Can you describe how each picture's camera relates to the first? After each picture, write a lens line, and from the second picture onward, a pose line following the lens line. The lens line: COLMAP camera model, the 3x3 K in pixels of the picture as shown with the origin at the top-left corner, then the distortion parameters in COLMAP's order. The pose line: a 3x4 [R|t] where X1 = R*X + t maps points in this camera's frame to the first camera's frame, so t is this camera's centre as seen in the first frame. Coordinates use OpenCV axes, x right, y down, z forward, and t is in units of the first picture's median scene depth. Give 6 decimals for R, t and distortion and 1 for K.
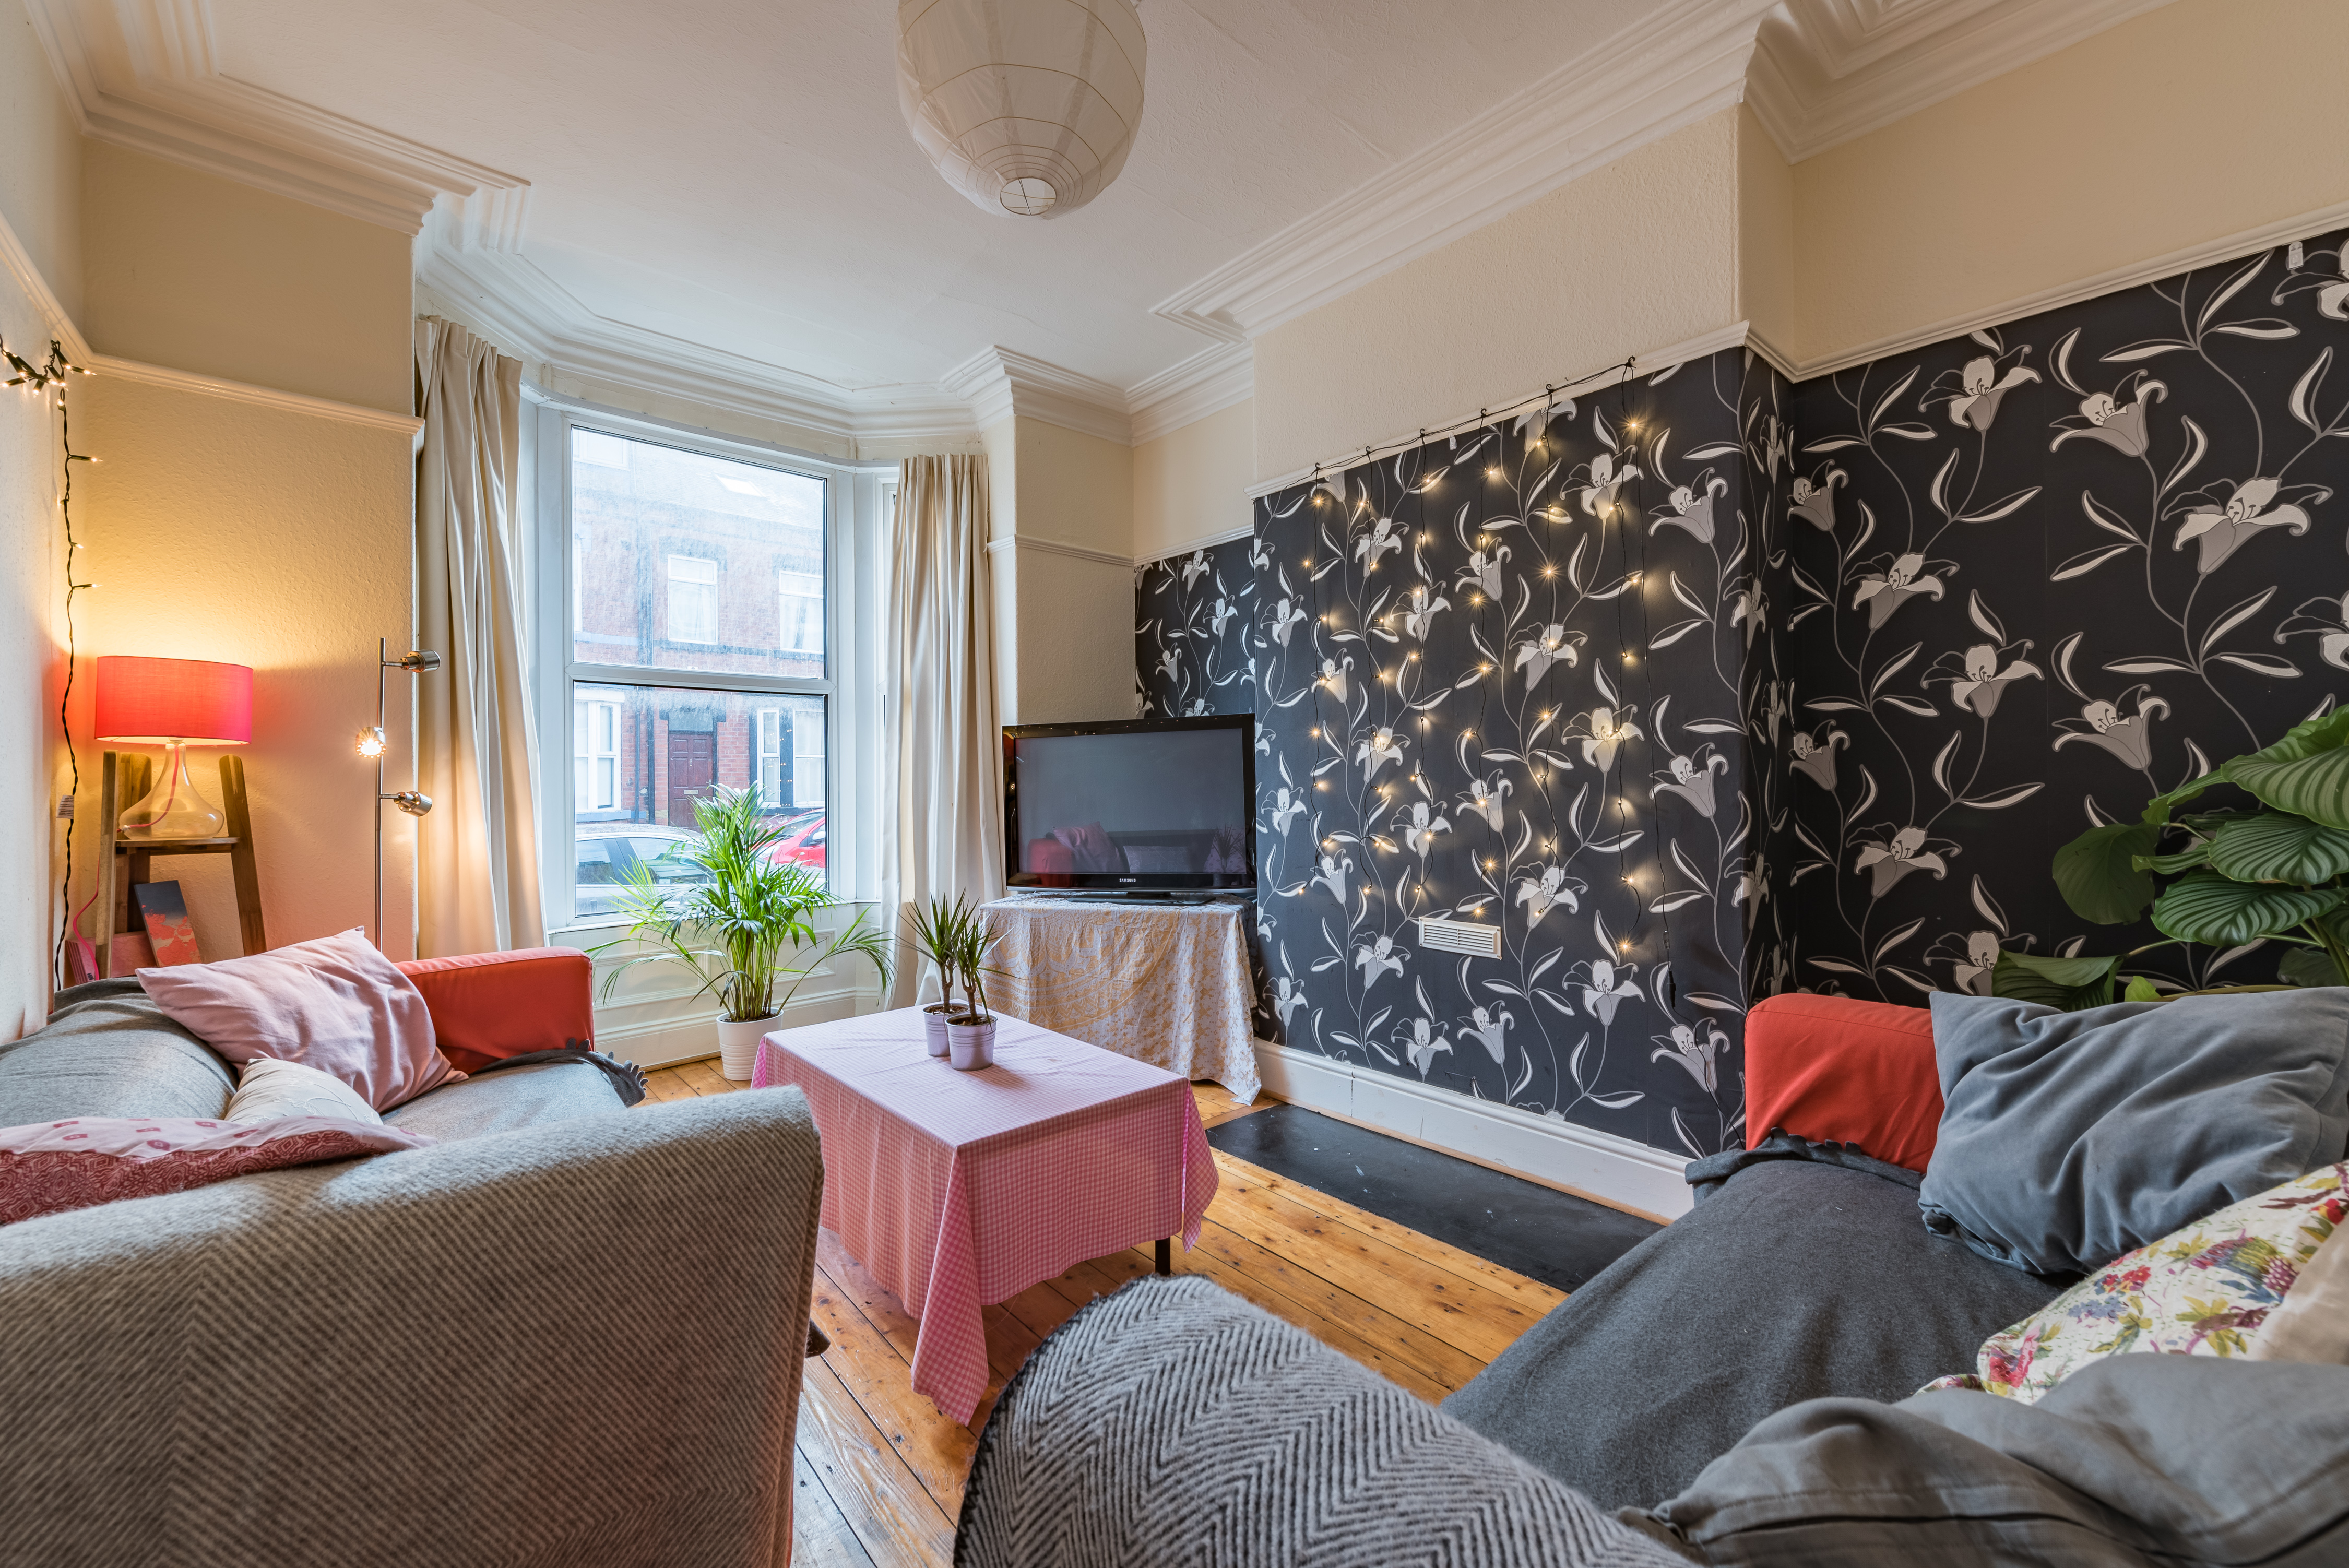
lens RADIAL K [[928.3, 0, 1178.6], [0, 928.3, 780.1], [0, 0, 1]] dist [0.010115, -0.001241]
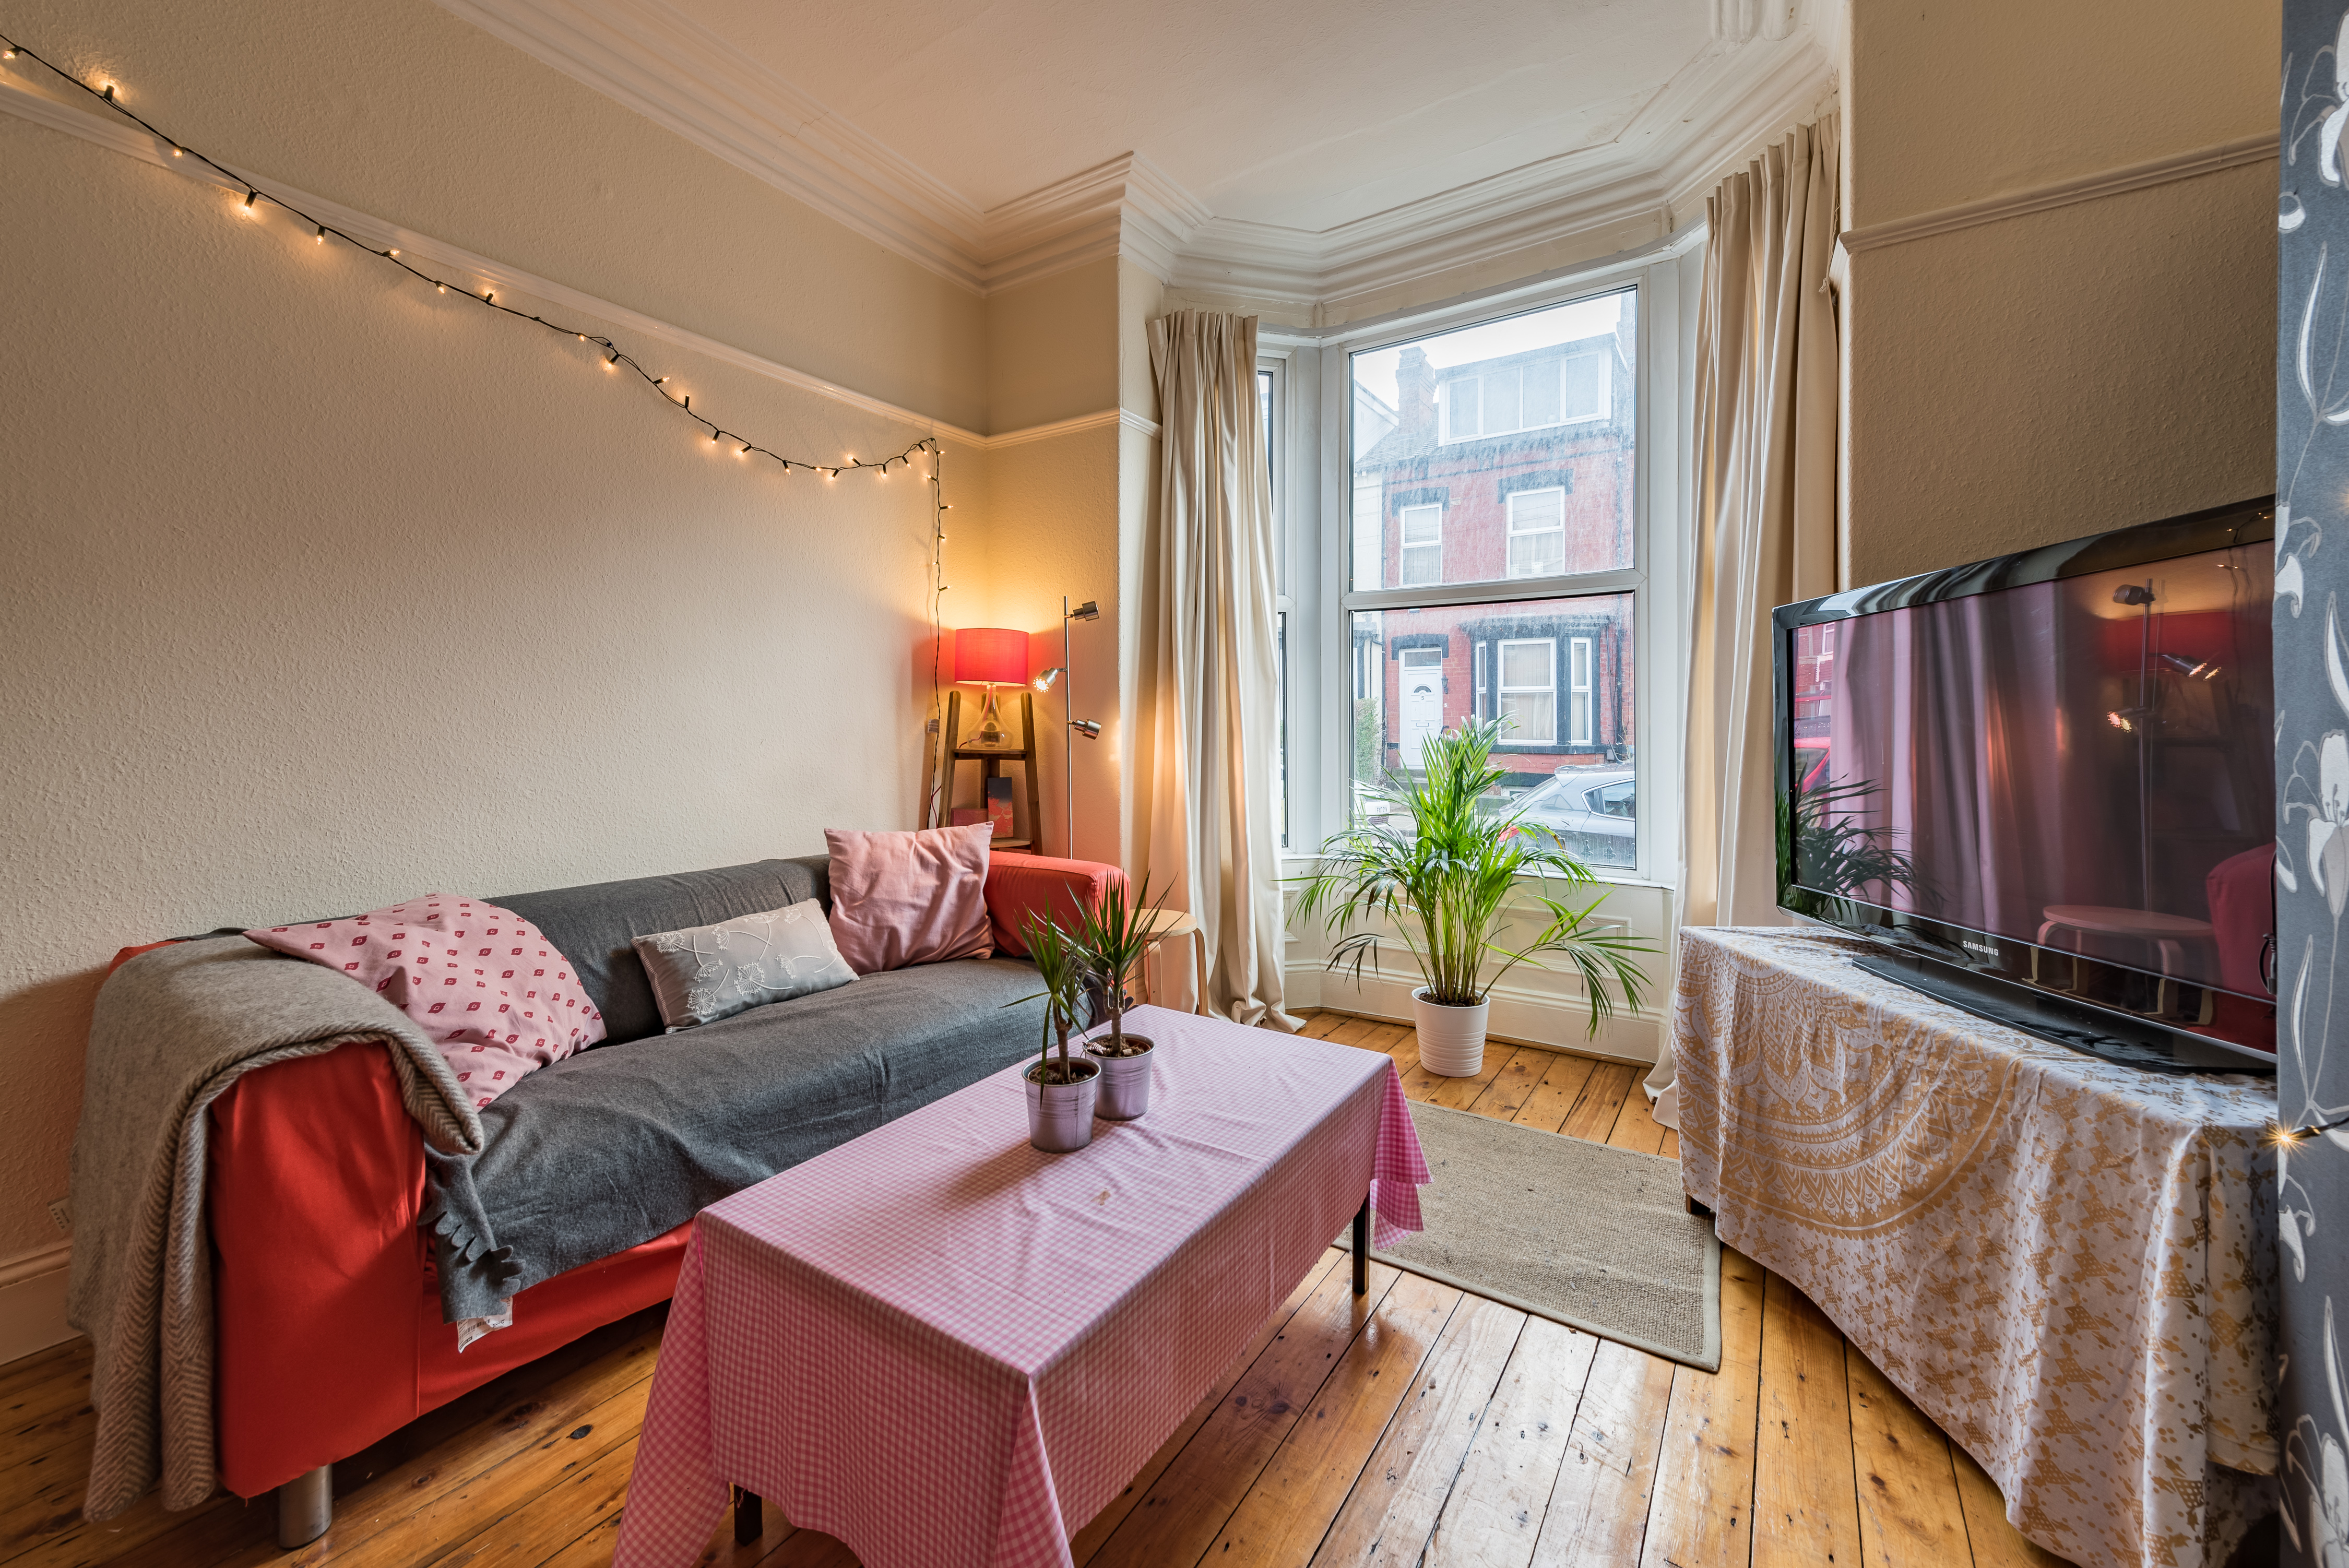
lens RADIAL K [[928.3, 0, 1181.0], [0, 928.3, 730.3], [0, 0, 1]] dist [0.010115, -0.001241]
pose [[0.253786, 0.017212, -0.967107, 0.317027], [-0.002376, 0.999850, 0.017171, 0.005534], [0.967257, -0.002059, 0.253789, 0.676846]]
